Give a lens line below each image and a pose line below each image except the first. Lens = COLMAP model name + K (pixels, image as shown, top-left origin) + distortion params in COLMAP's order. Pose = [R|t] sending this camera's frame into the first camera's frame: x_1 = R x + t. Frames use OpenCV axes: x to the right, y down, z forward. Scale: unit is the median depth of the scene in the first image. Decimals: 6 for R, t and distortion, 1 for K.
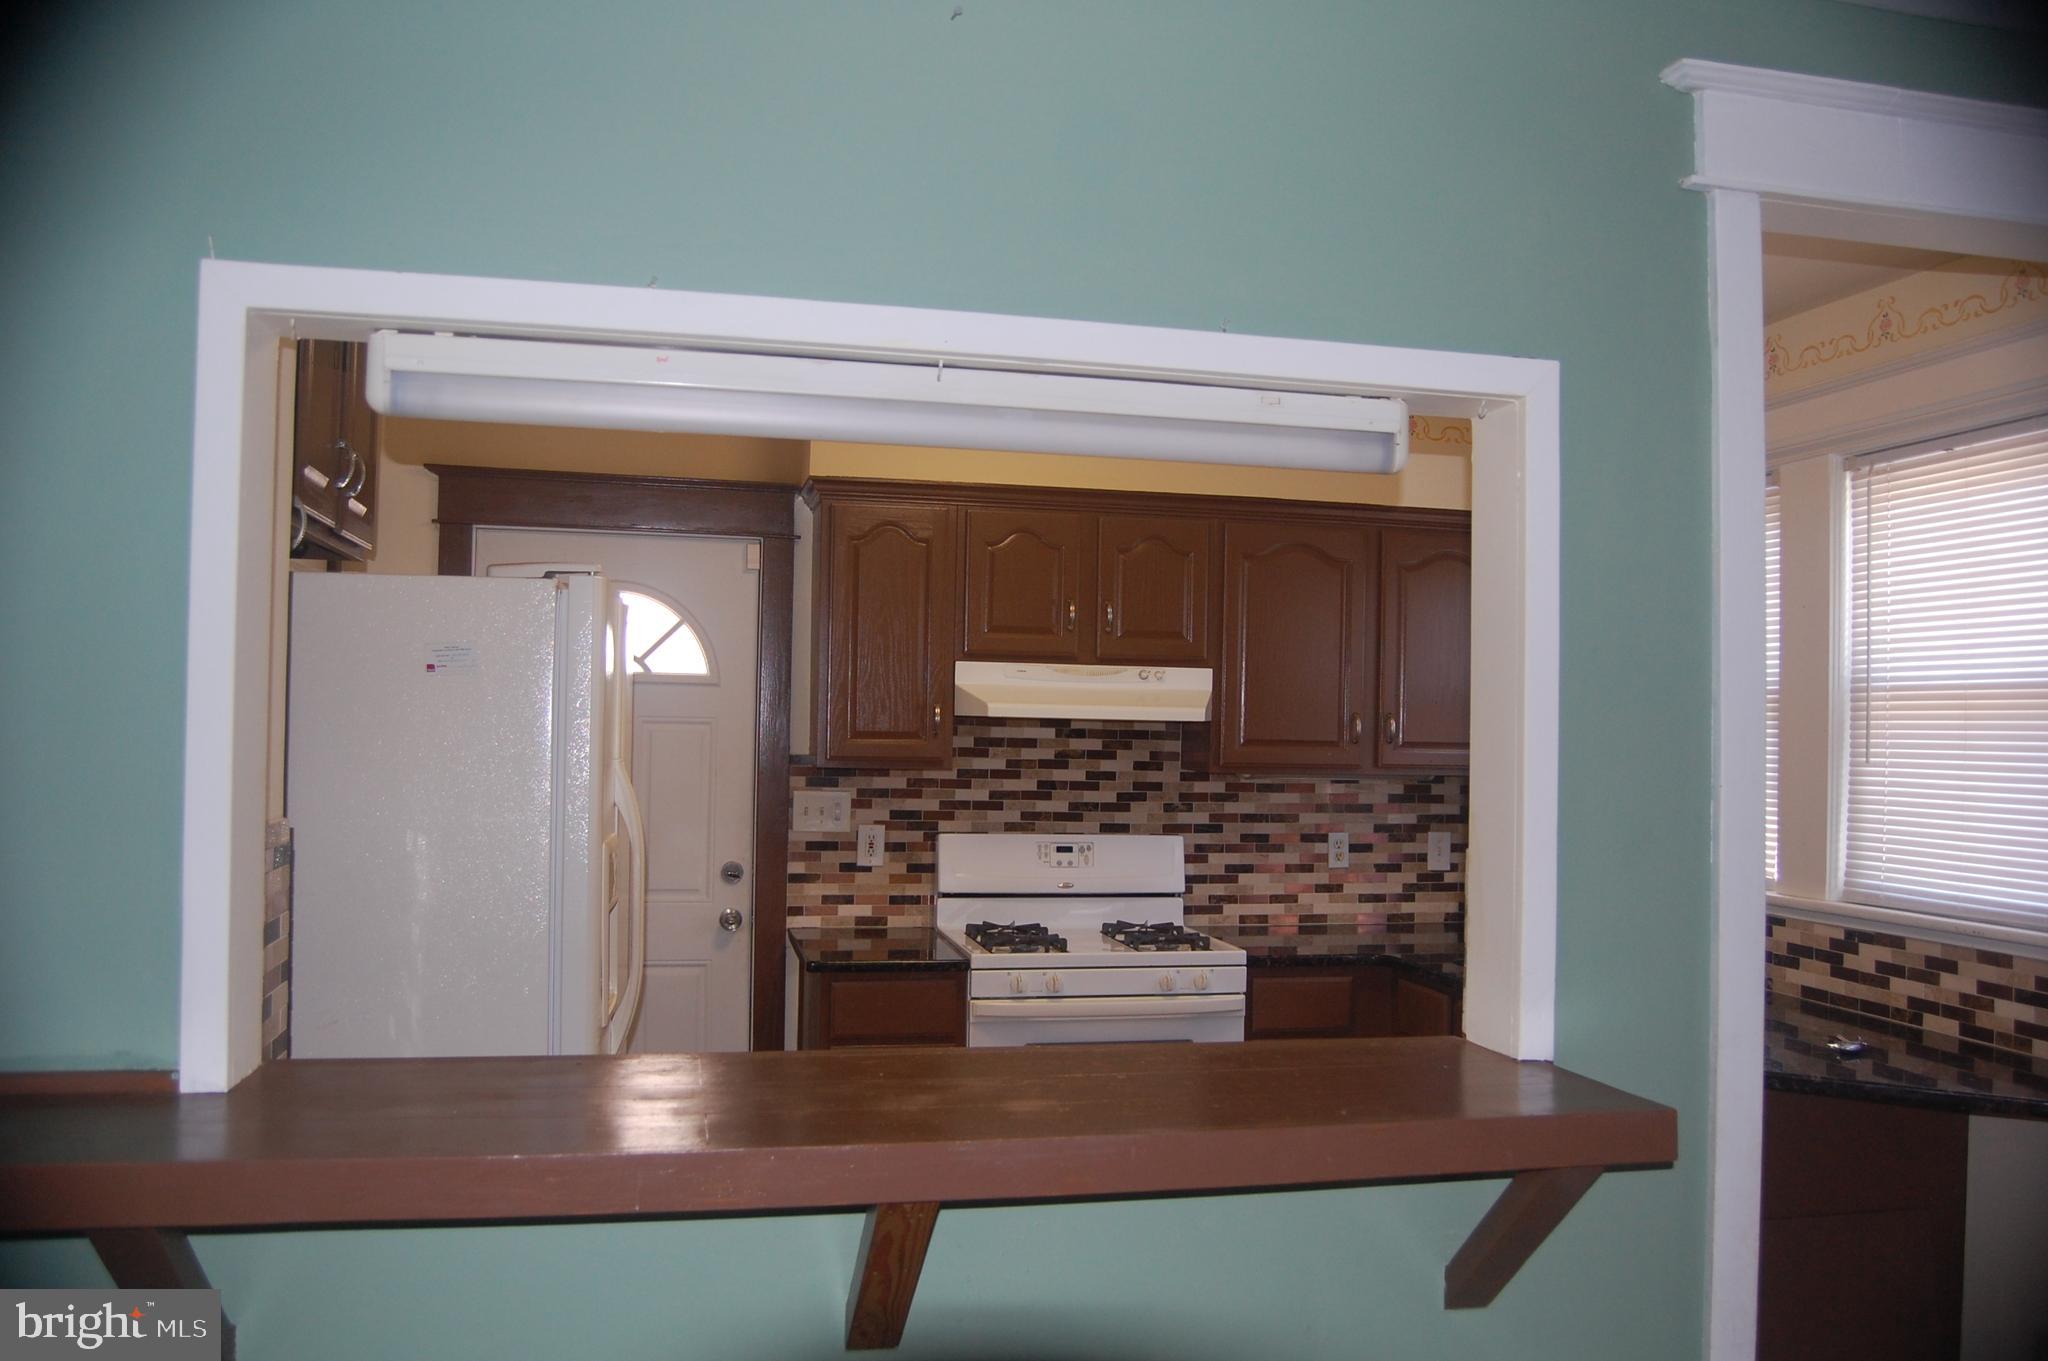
lens RADIAL K [[1651.6, 0, 1040.1], [0, 1651.6, 697.0], [0, 0, 1]] dist [-0.094709, 0.028772]
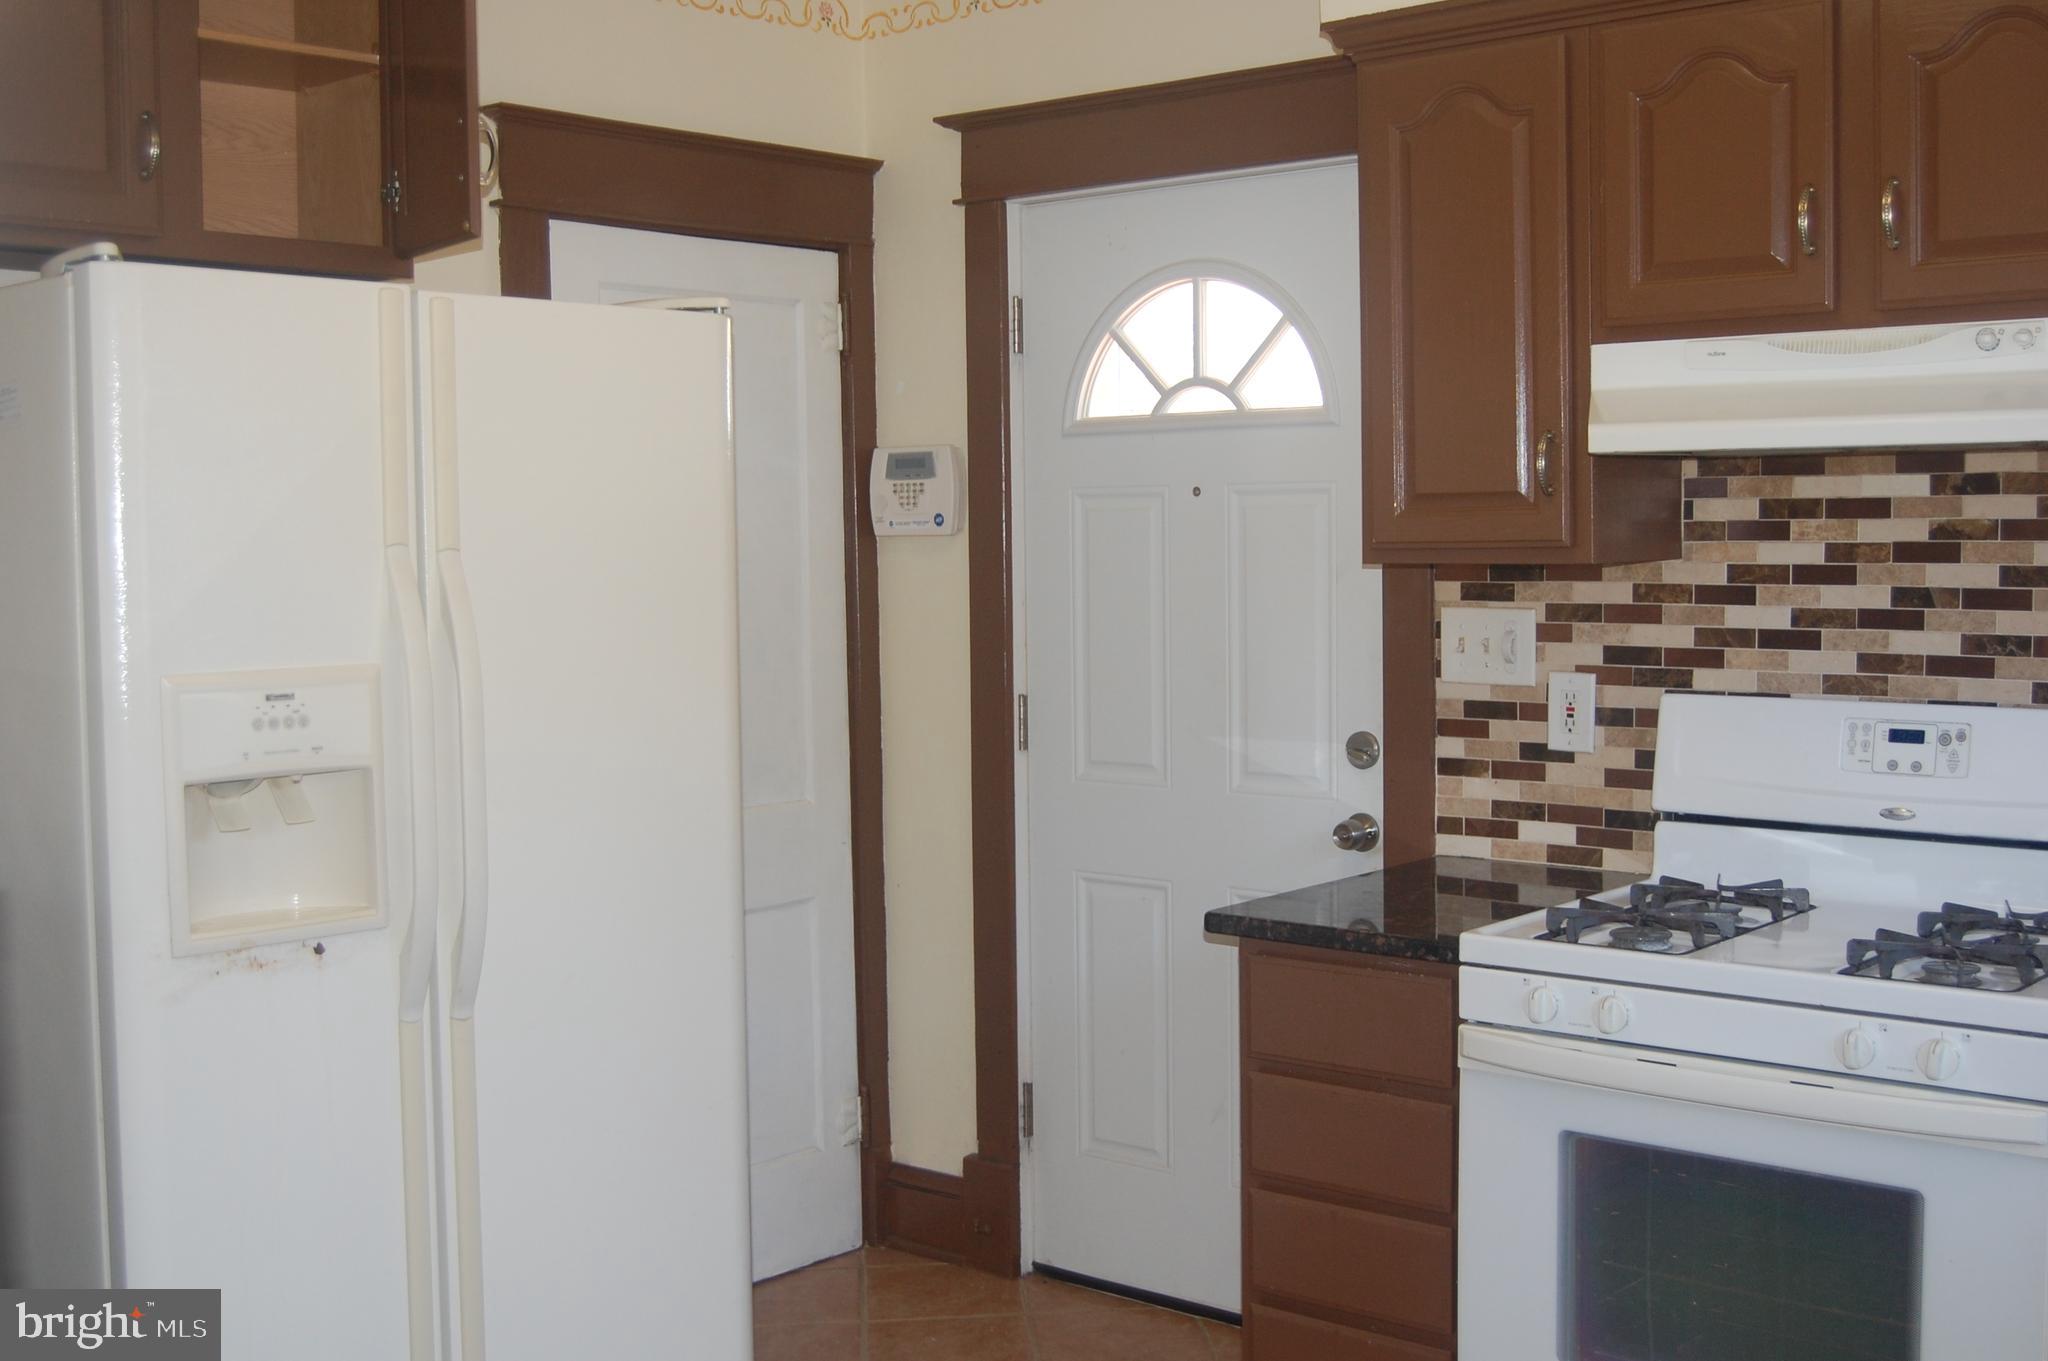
lens RADIAL K [[2319.2, 0, 1027.3], [0, 2319.2, 673.2], [0, 0, 1]] dist [-0.069380, 0.000000]
pose [[0.591068, 0.024142, -0.806261, 0.389018], [0.039389, 0.997496, 0.058744, 0.027553], [0.805660, -0.066479, 0.588636, 0.428384]]
